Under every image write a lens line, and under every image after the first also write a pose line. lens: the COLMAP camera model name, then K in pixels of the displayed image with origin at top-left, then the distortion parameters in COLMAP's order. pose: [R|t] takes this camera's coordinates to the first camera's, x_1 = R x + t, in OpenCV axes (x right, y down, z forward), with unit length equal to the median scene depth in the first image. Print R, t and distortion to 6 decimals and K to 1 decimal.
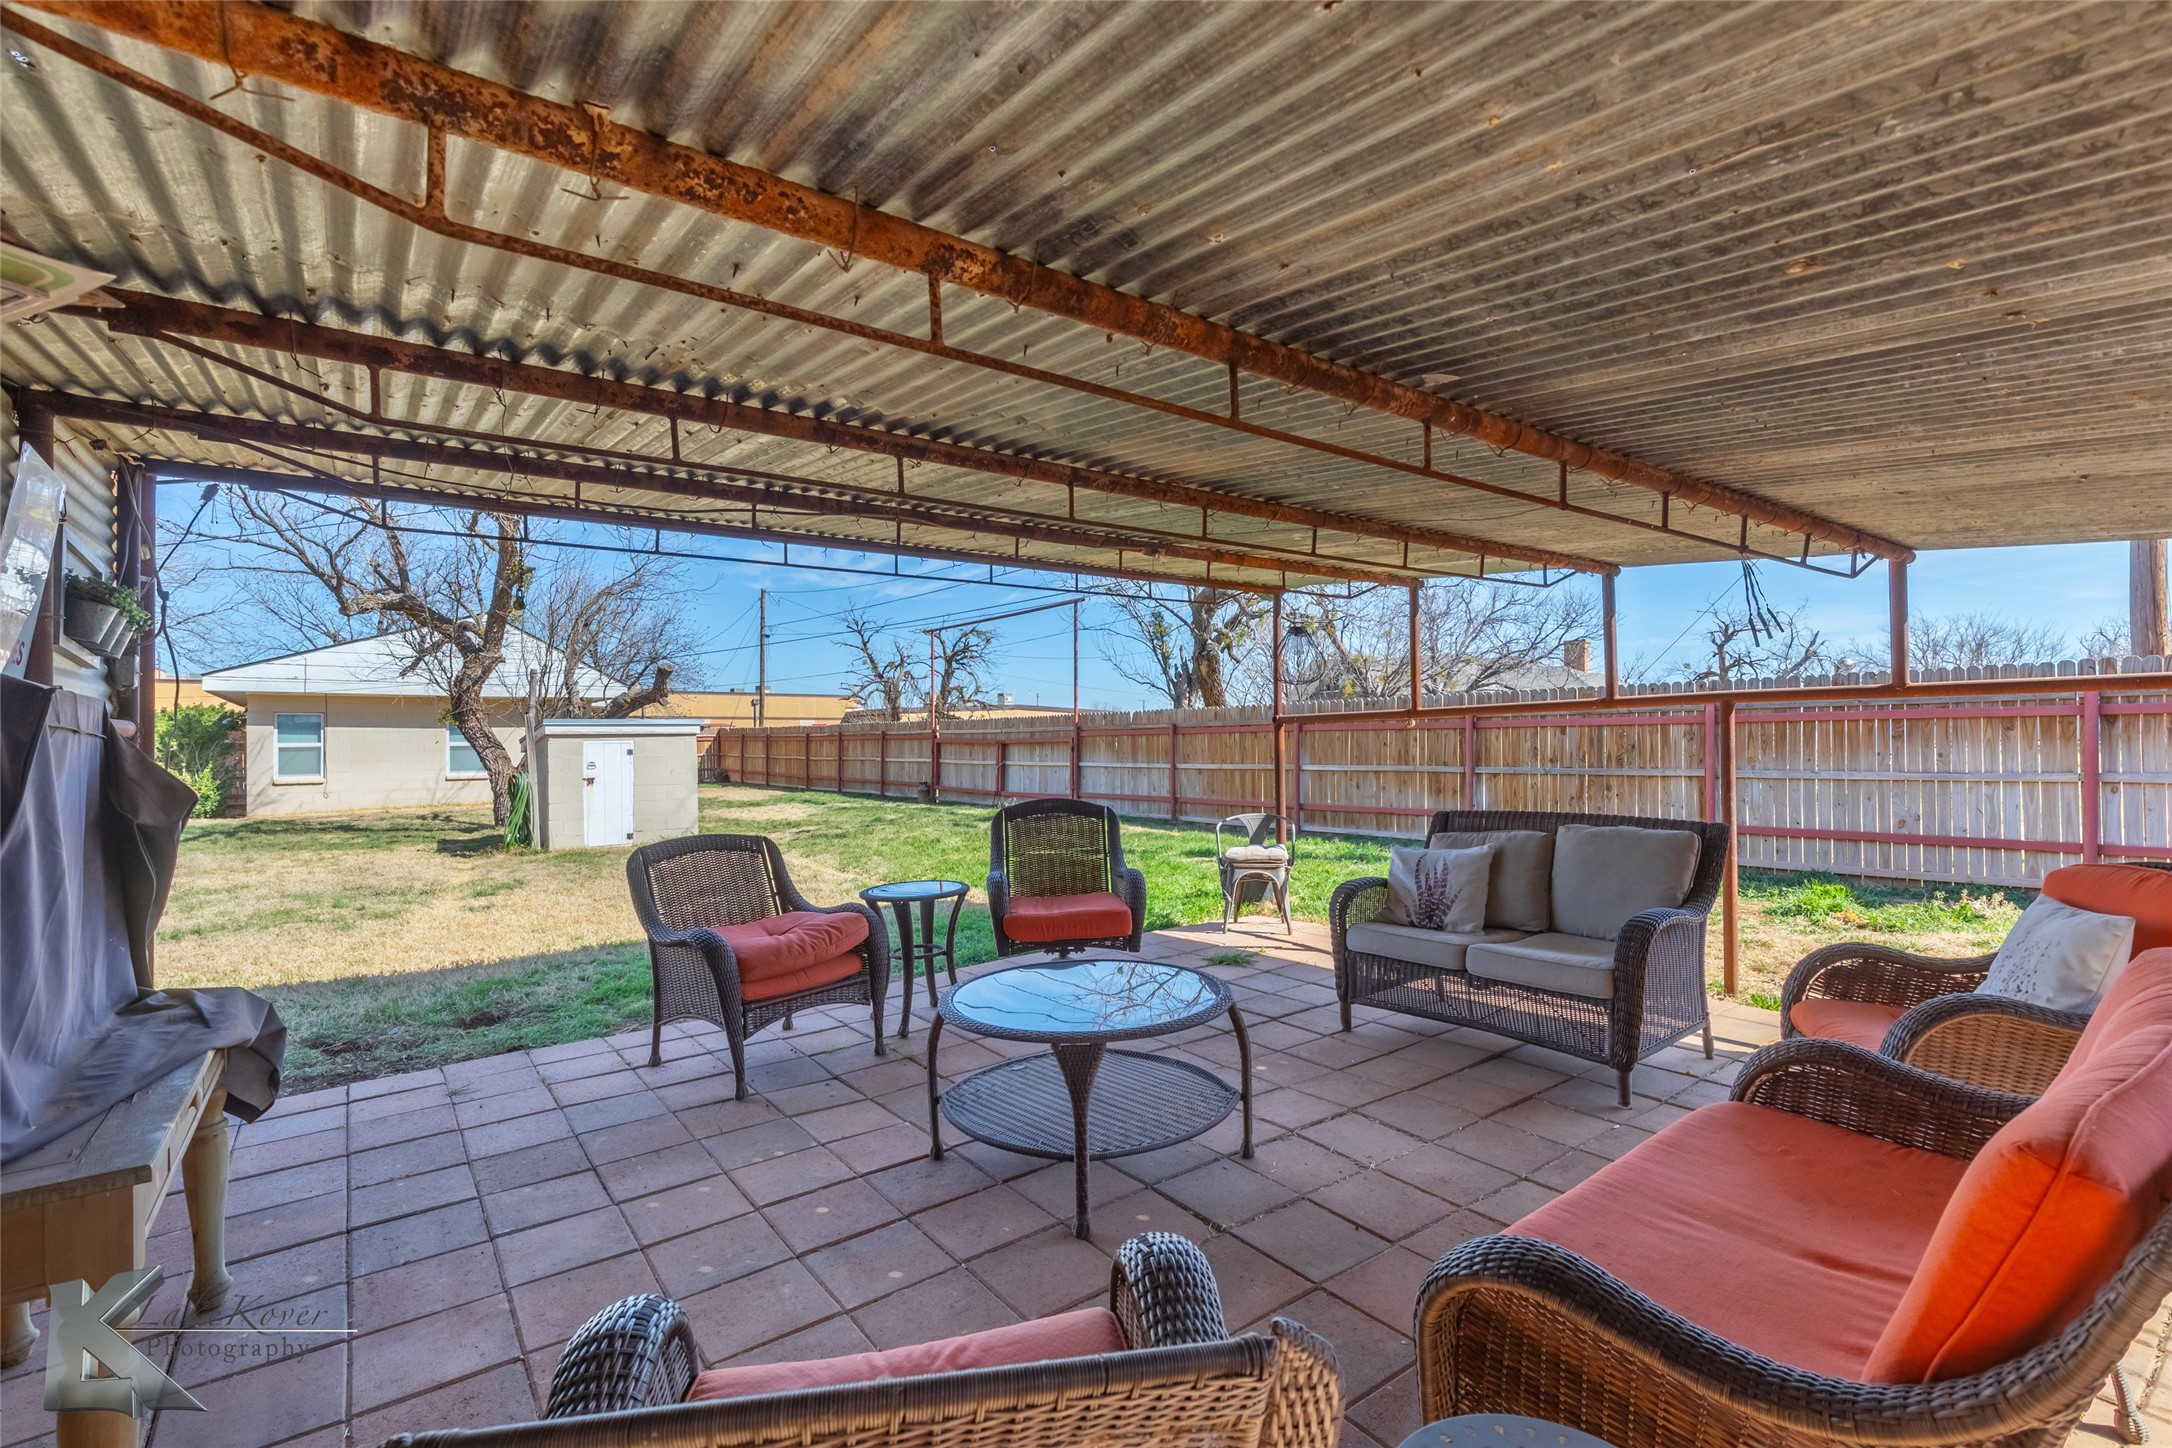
lens RADIAL K [[978.4, 0, 1088.9], [0, 978.4, 731.3], [0, 0, 1]] dist [0.000729, -0.000322]
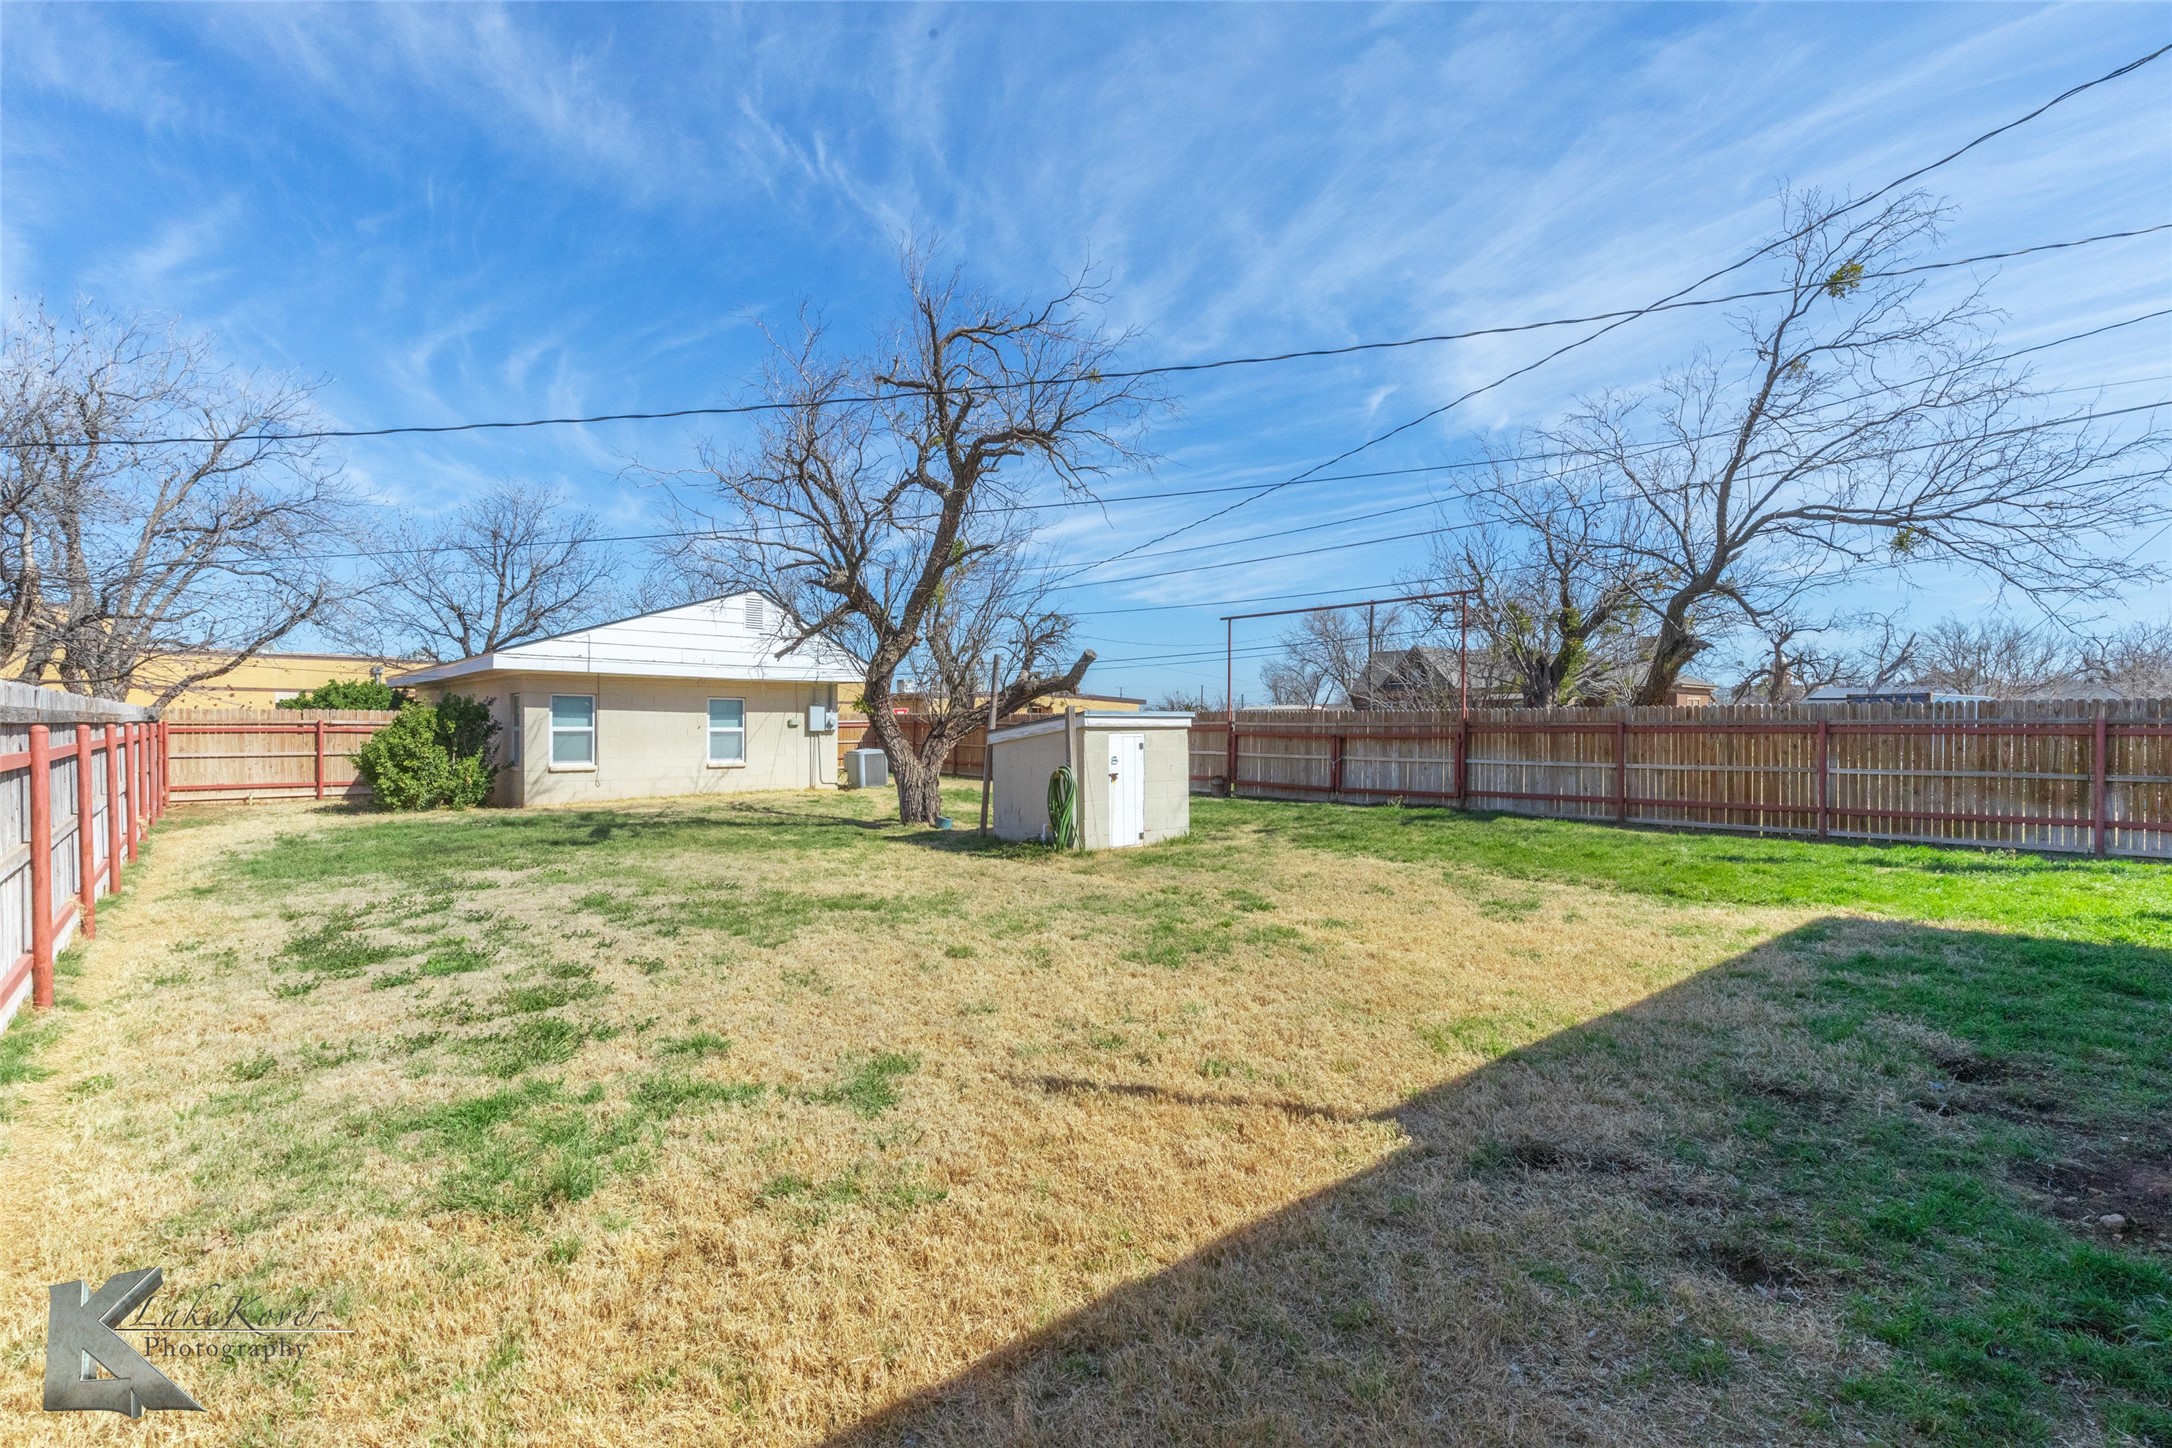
lens RADIAL K [[978.4, 0, 1088.9], [0, 978.4, 731.3], [0, 0, 1]] dist [0.000729, -0.000322]
pose [[0.998400, 0.012894, 0.055056, -0.465910], [-0.013672, 0.999812, 0.013770, -0.003990], [-0.054869, -0.014501, 0.998388, 0.060900]]
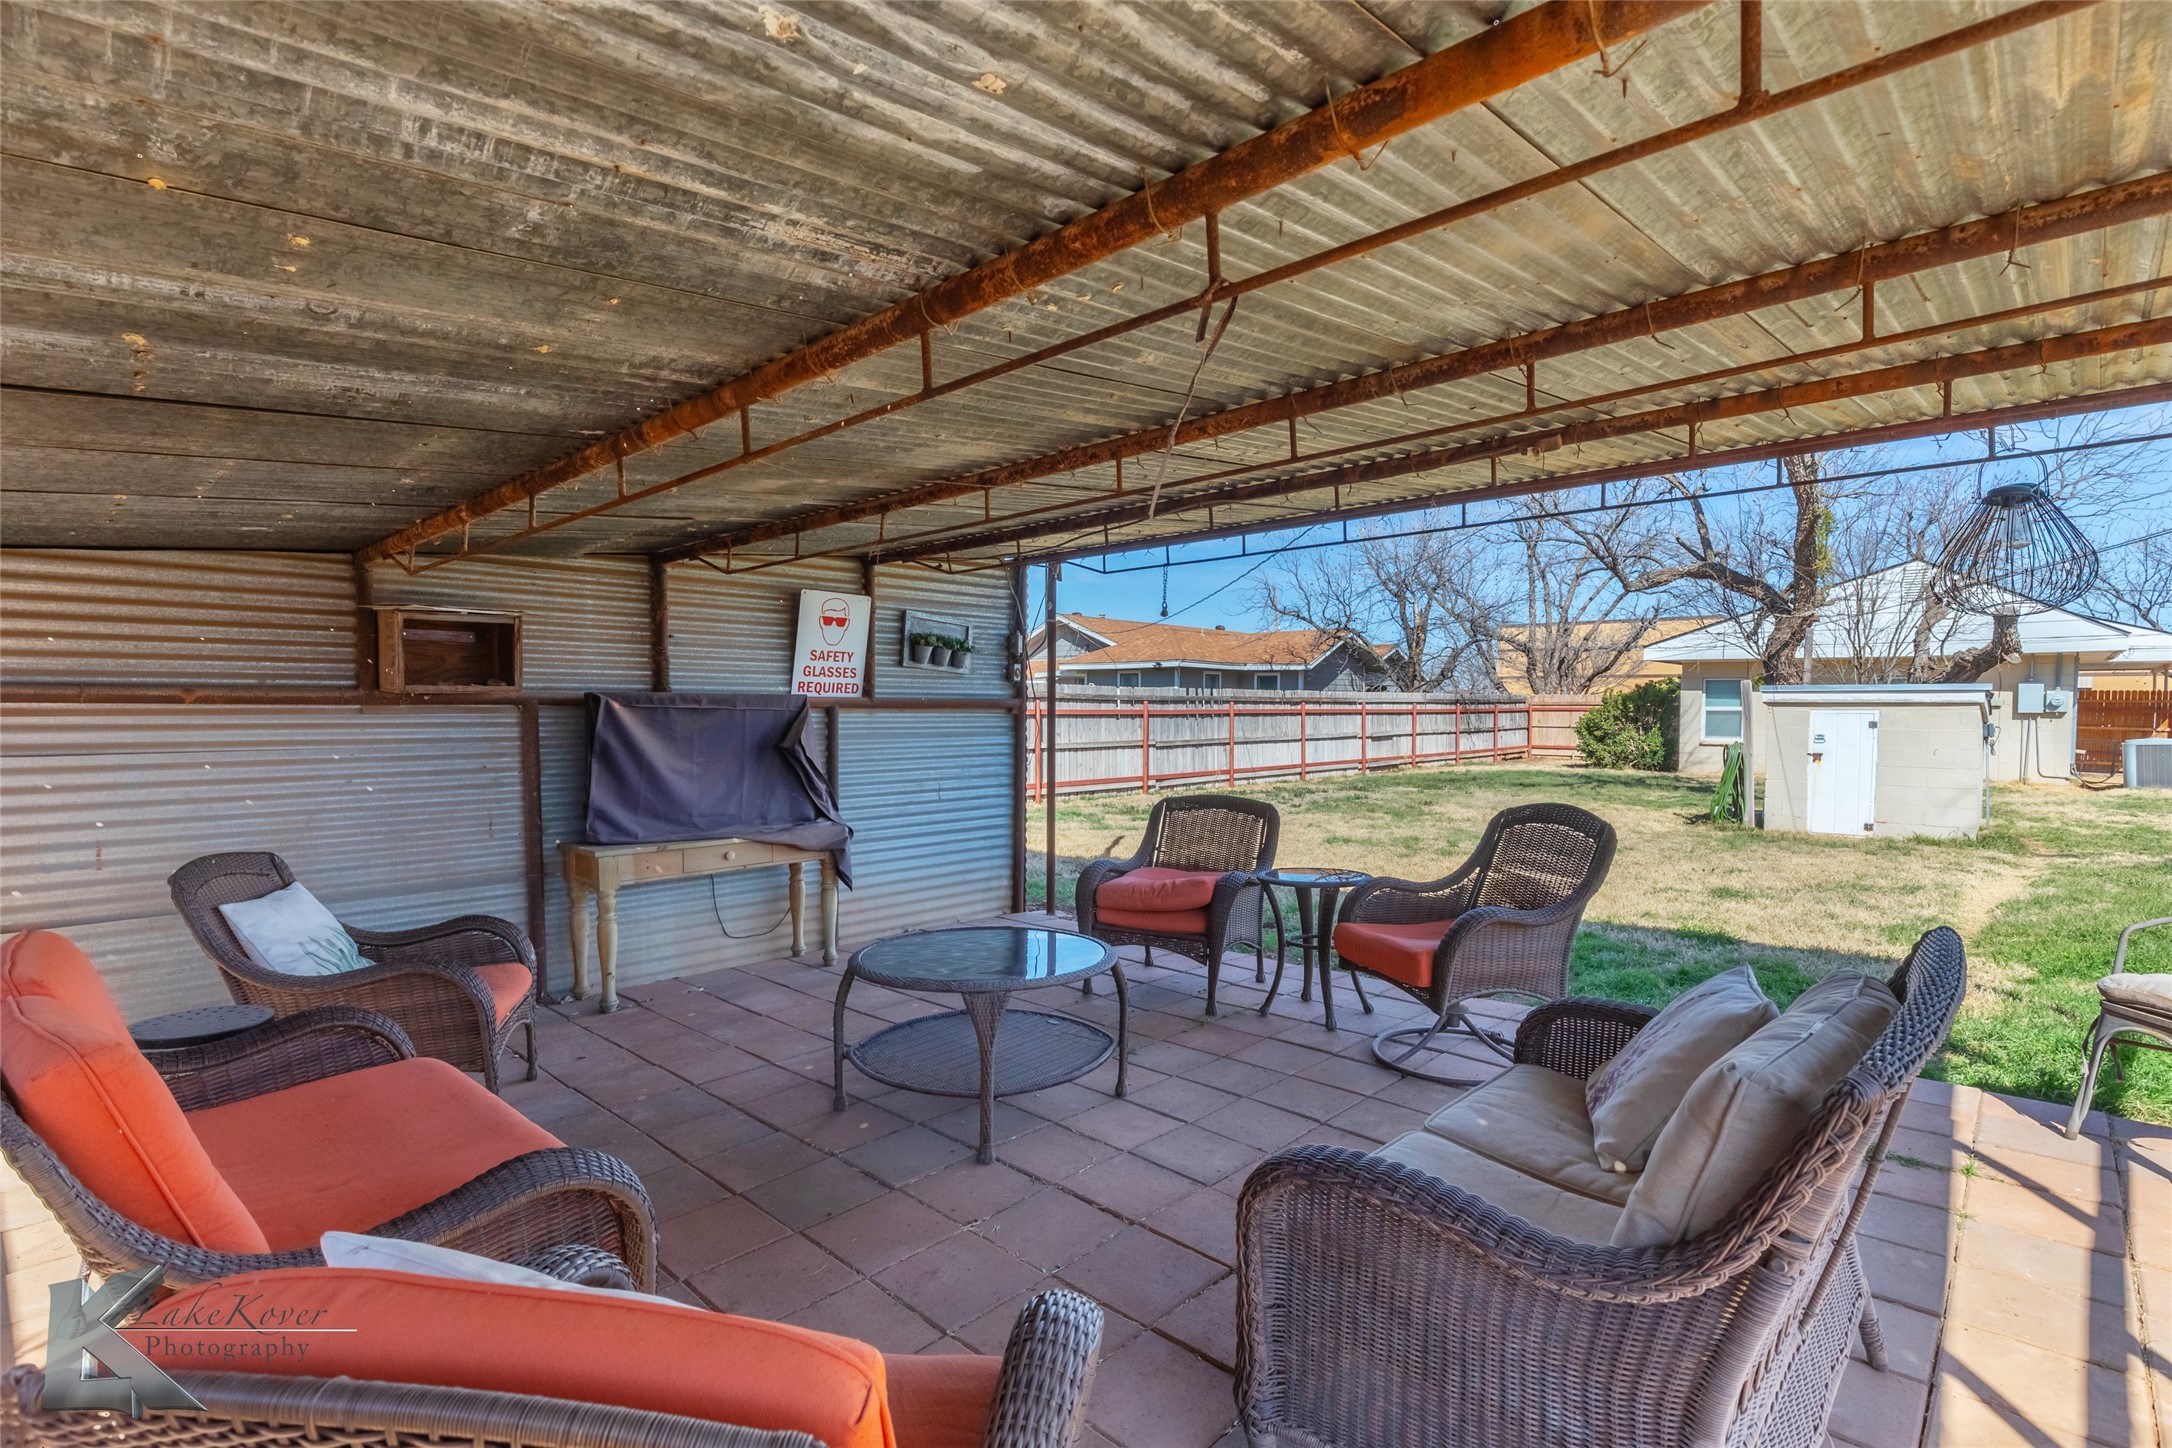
lens RADIAL K [[997.8, 0, 1074.6], [0, 997.8, 732.6], [0, 0, 1]] dist [0.009692, 0.000045]
pose [[0.142469, 0.039903, -0.988995, 0.214205], [-0.000295, 0.999189, 0.040272, -0.004481], [0.989799, -0.005445, 0.142365, 0.182920]]
